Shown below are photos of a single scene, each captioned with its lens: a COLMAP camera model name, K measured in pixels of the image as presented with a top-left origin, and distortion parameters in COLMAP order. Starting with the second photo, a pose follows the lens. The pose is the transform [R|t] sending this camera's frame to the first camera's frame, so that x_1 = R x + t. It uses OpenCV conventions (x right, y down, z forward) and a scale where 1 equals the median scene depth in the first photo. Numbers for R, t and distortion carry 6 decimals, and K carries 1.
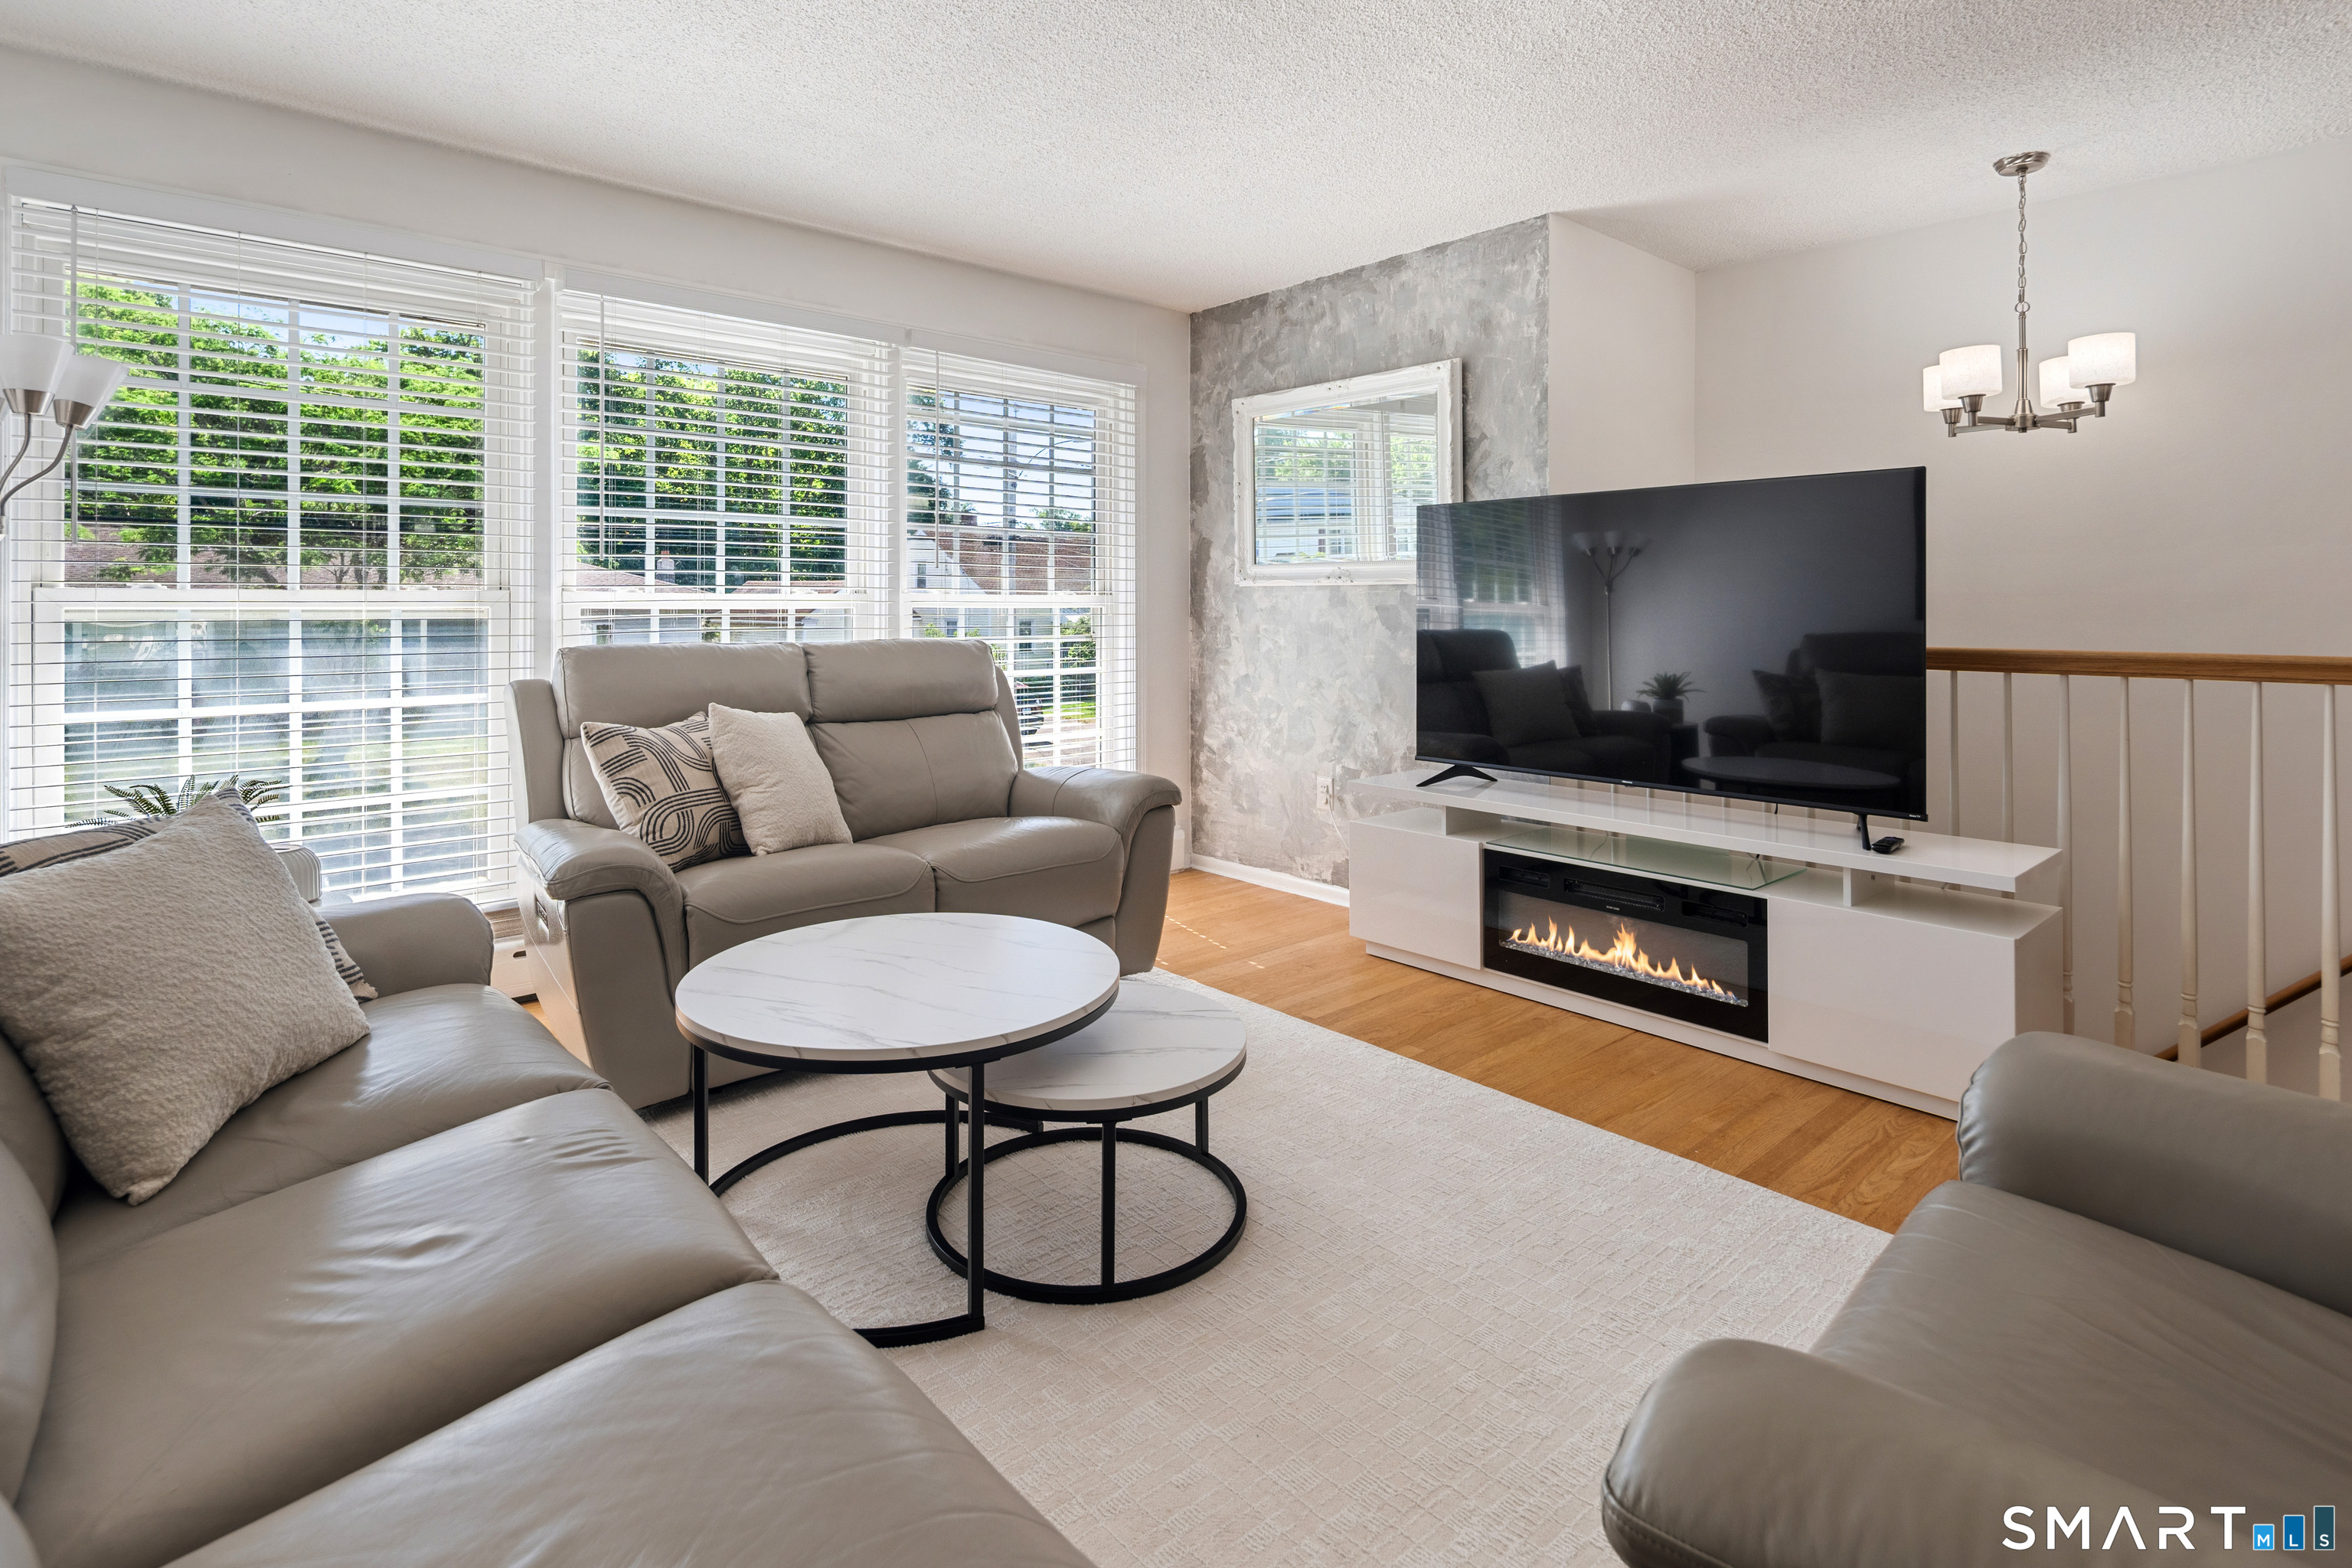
lens RADIAL K [[1183.3, 0, 1176.0], [0, 1183.3, 784.0], [0, 0, 1]] dist [0.002727, -0.001004]
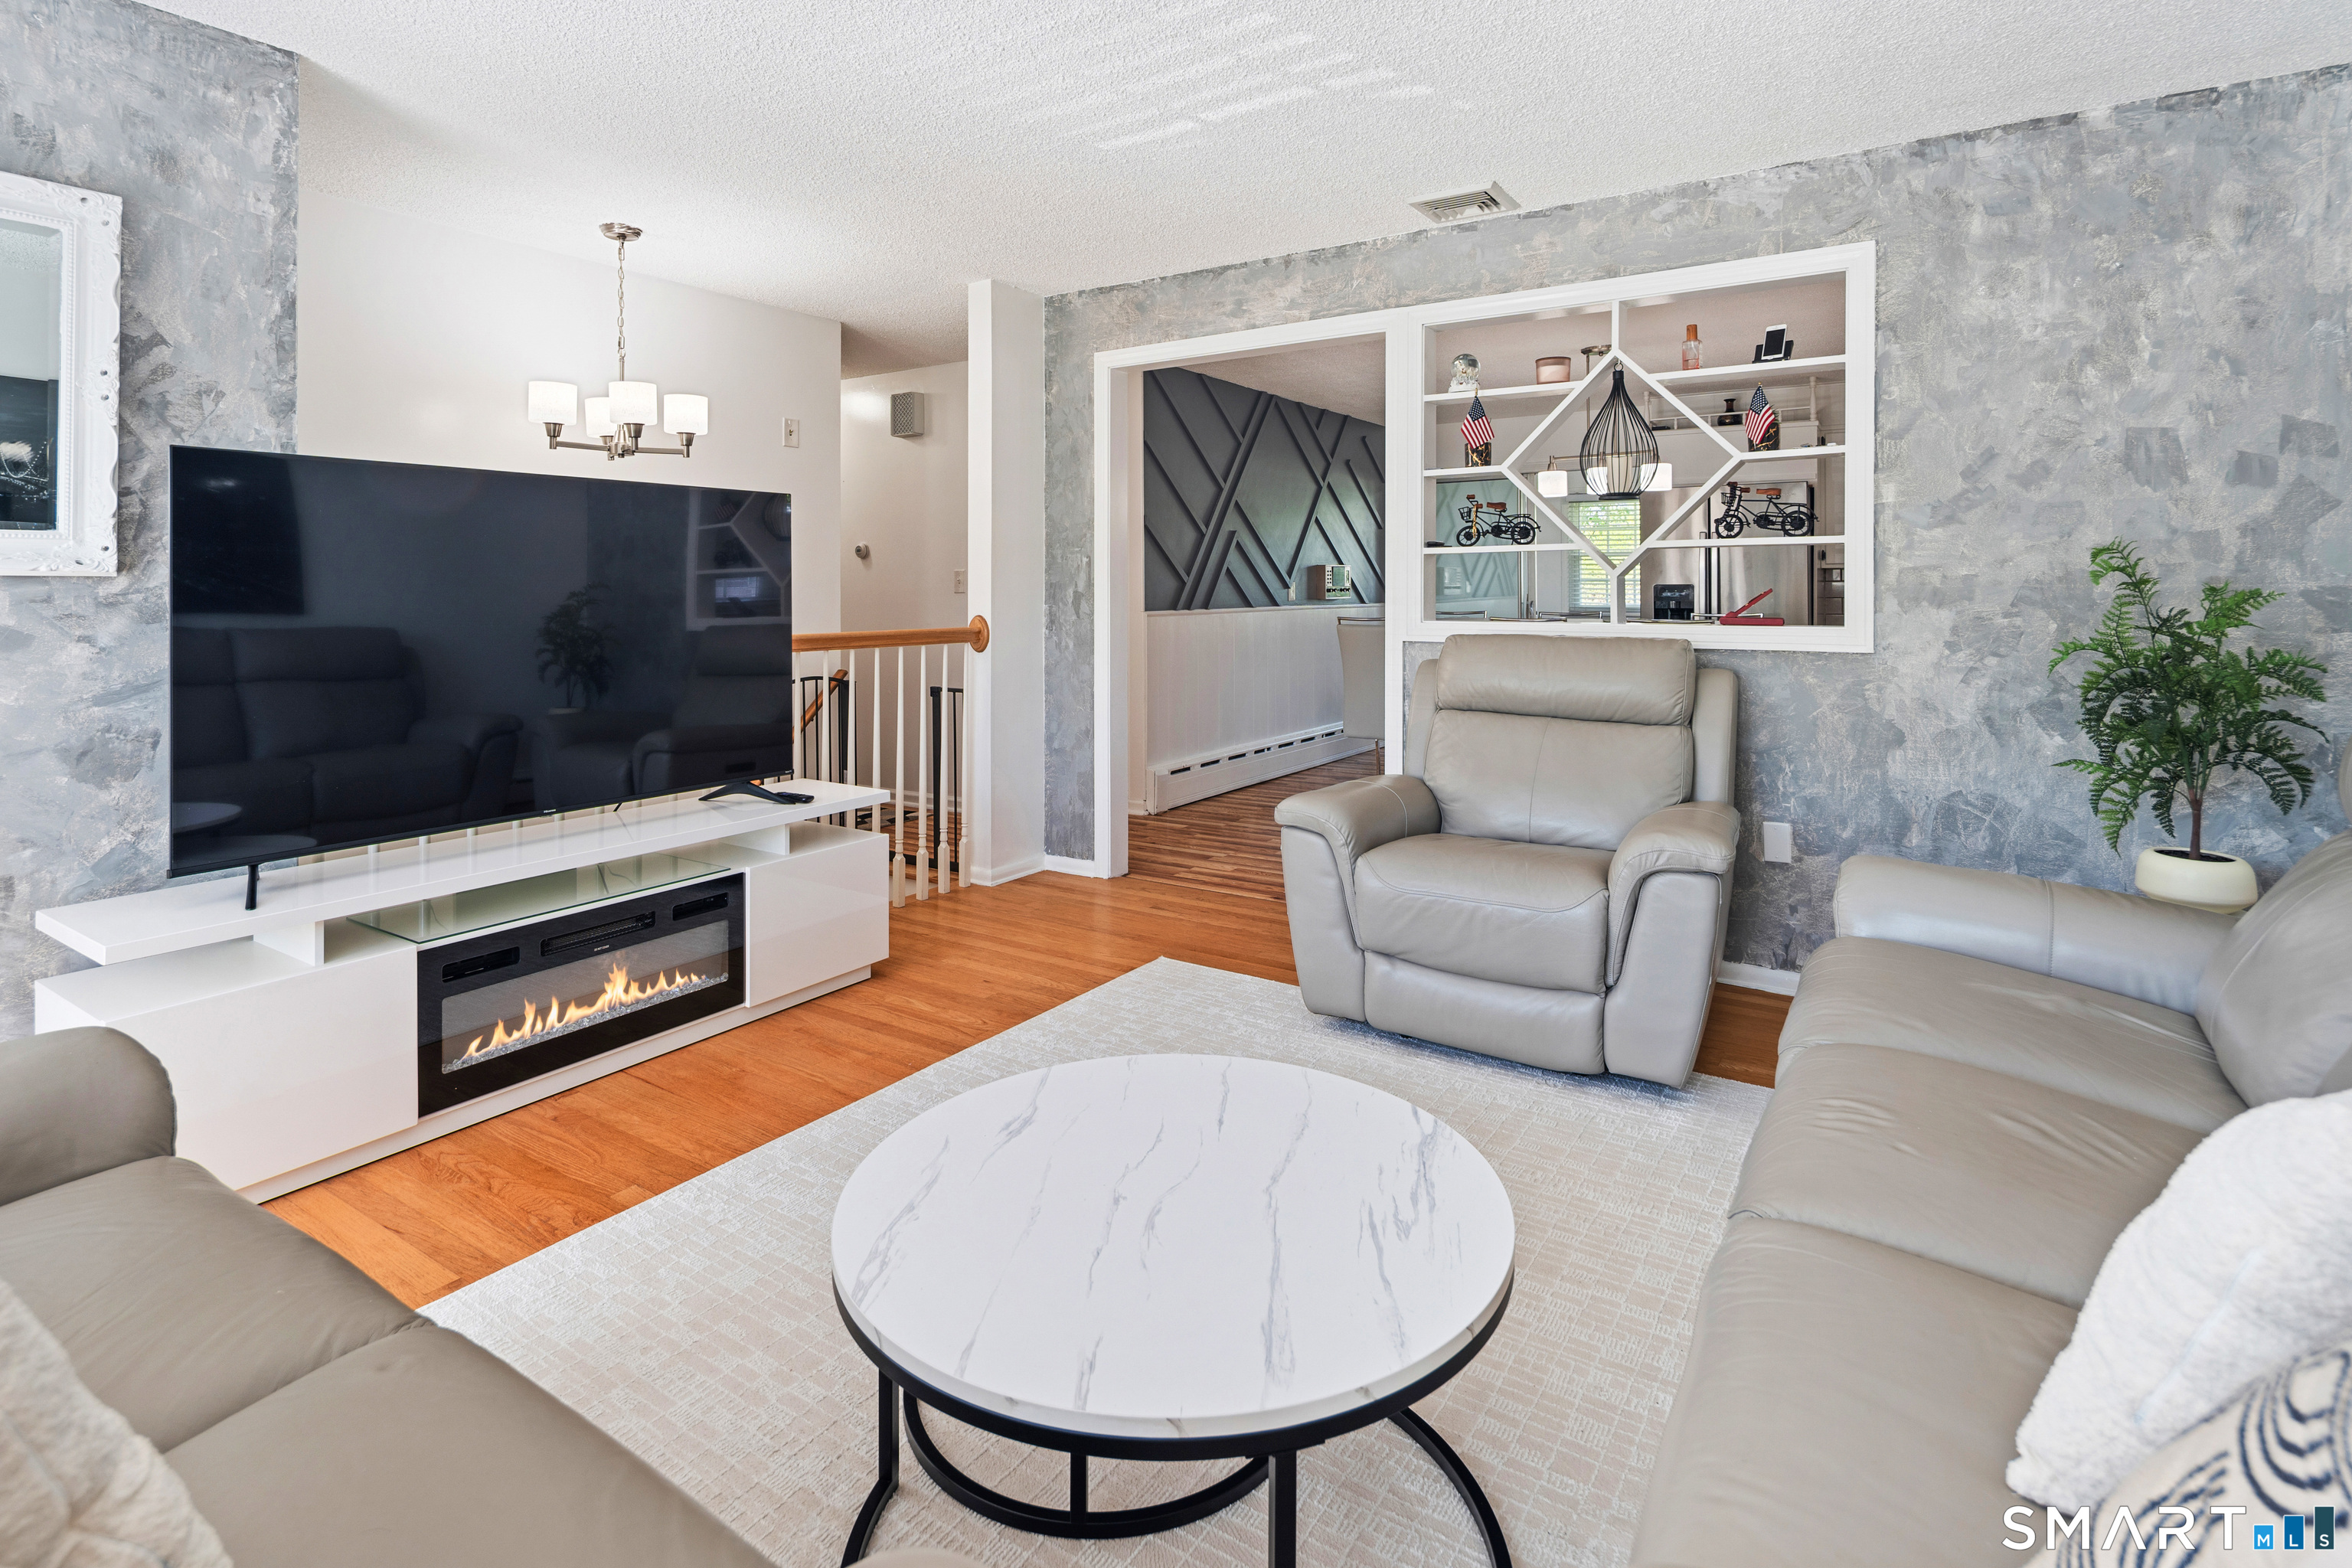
lens RADIAL K [[1137.8, 0, 1175.6], [0, 1137.8, 721.5], [0, 0, 1]] dist [0.000714, -0.000239]
pose [[-0.280297, -0.118746, 0.952540, -0.505458], [0.143399, 0.976004, 0.163867, -0.129598], [-0.949142, 0.182525, -0.256543, 0.733415]]
